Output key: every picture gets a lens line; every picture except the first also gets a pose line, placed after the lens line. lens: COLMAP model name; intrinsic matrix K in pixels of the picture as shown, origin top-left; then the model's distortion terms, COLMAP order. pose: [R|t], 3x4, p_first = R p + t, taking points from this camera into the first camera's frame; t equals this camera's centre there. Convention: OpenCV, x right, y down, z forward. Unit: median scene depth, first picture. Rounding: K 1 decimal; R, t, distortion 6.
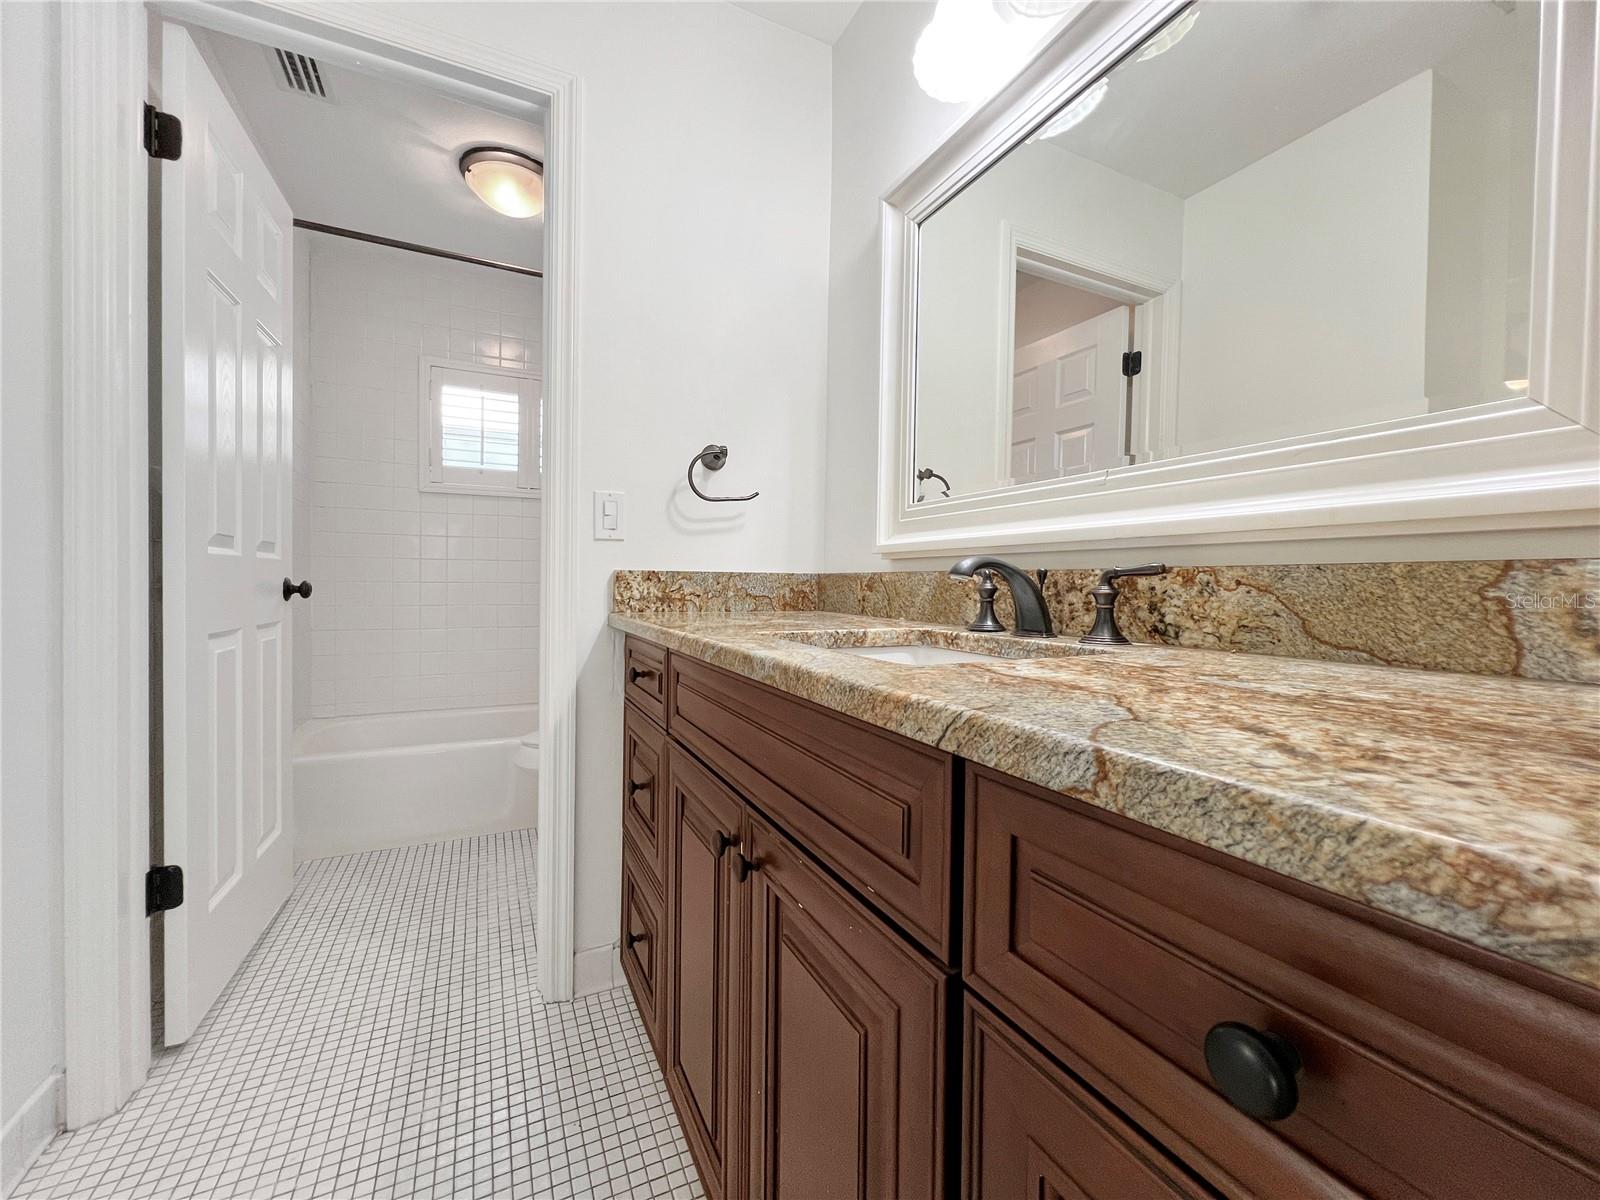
lens RADIAL K [[640.4, 0, 797.2], [0, 640.4, 593.1], [0, 0, 1]] dist [-0.002974, 0.001326]
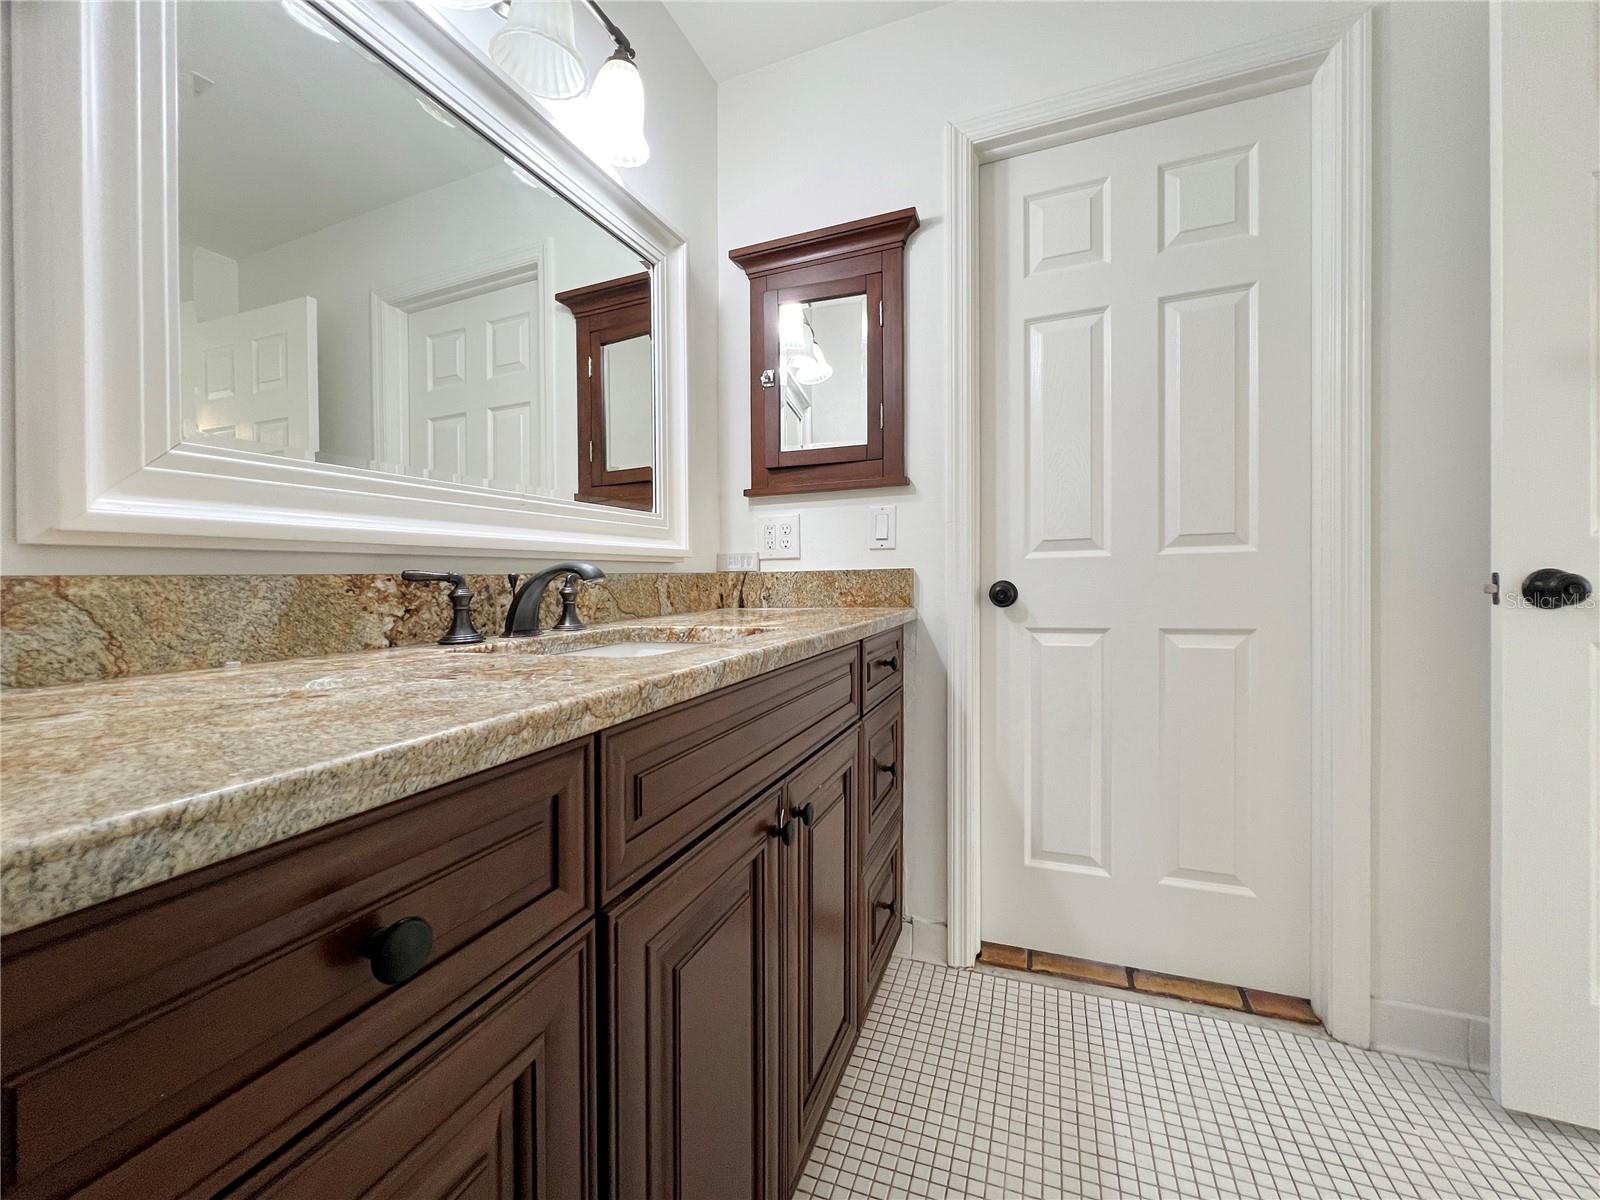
lens RADIAL K [[640.4, 0, 794.9], [0, 640.4, 585.1], [0, 0, 1]] dist [-0.002974, 0.001326]
pose [[-0.673052, -0.003216, 0.739589, -0.730207], [0.027517, 0.999189, 0.029386, -0.037122], [-0.739083, 0.040130, -0.672417, 1.364147]]
